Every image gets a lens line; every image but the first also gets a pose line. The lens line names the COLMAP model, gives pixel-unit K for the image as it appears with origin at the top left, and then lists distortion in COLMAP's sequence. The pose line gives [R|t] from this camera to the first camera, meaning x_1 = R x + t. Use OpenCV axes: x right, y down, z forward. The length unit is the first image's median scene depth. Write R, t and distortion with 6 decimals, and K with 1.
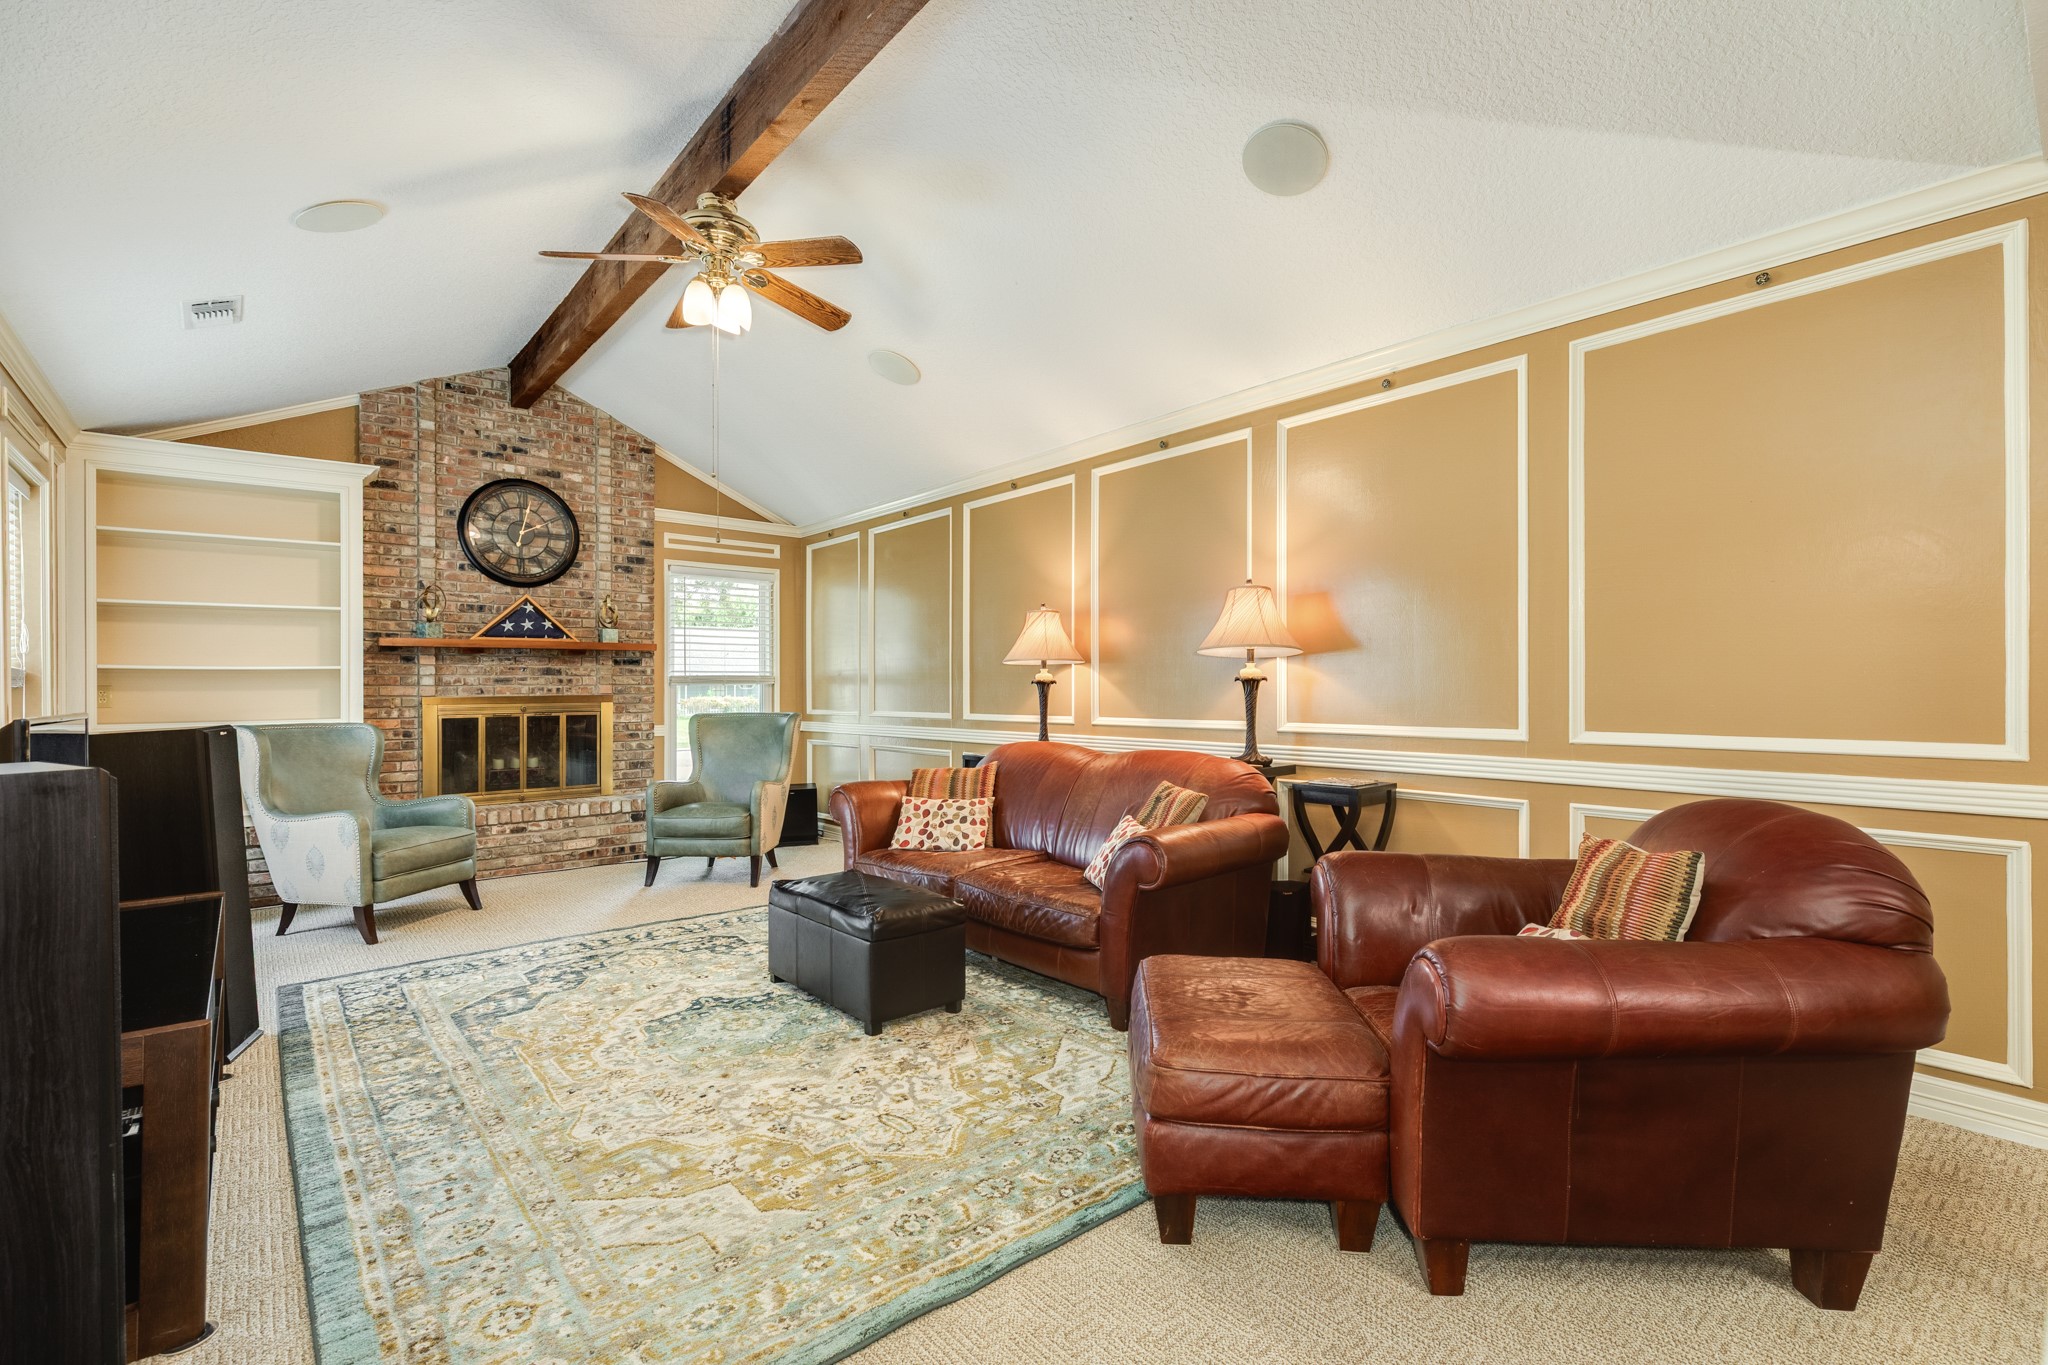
lens RADIAL K [[909.8, 0, 1026.3], [0, 909.8, 685.5], [0, 0, 1]] dist [0.003777, 0.000643]
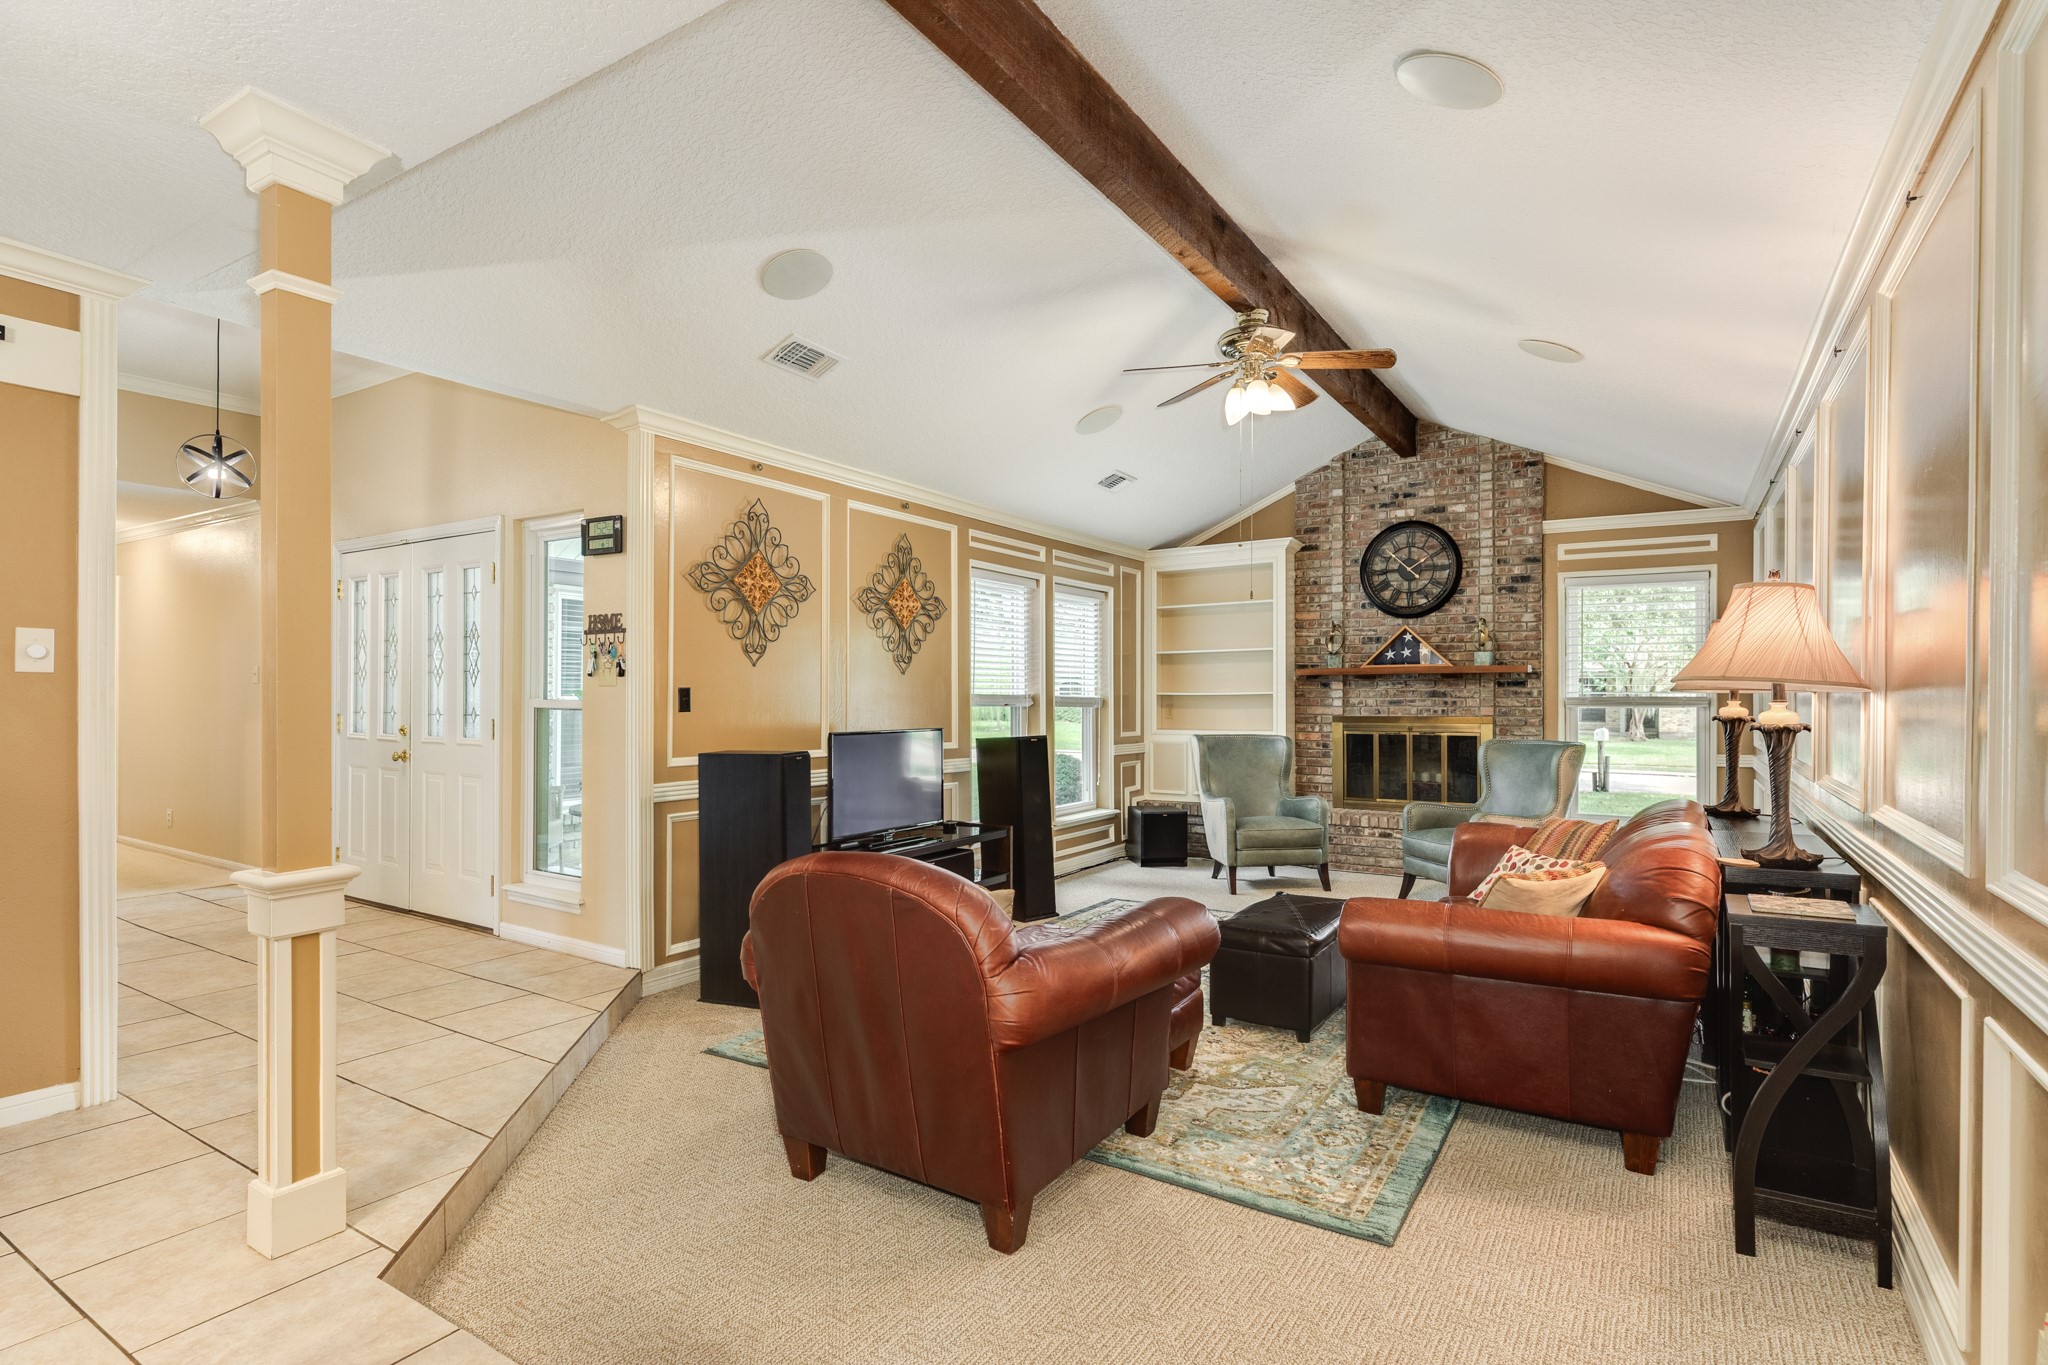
lens RADIAL K [[1018.0, 0, 1026.9], [0, 1018.0, 684.4], [0, 0, 1]] dist [-0.001014, -0.000686]
pose [[0.295172, -0.004411, -0.955434, 0.499719], [0.001174, 0.999990, -0.004254, -0.022774], [0.955443, 0.000134, 0.295174, 0.191229]]
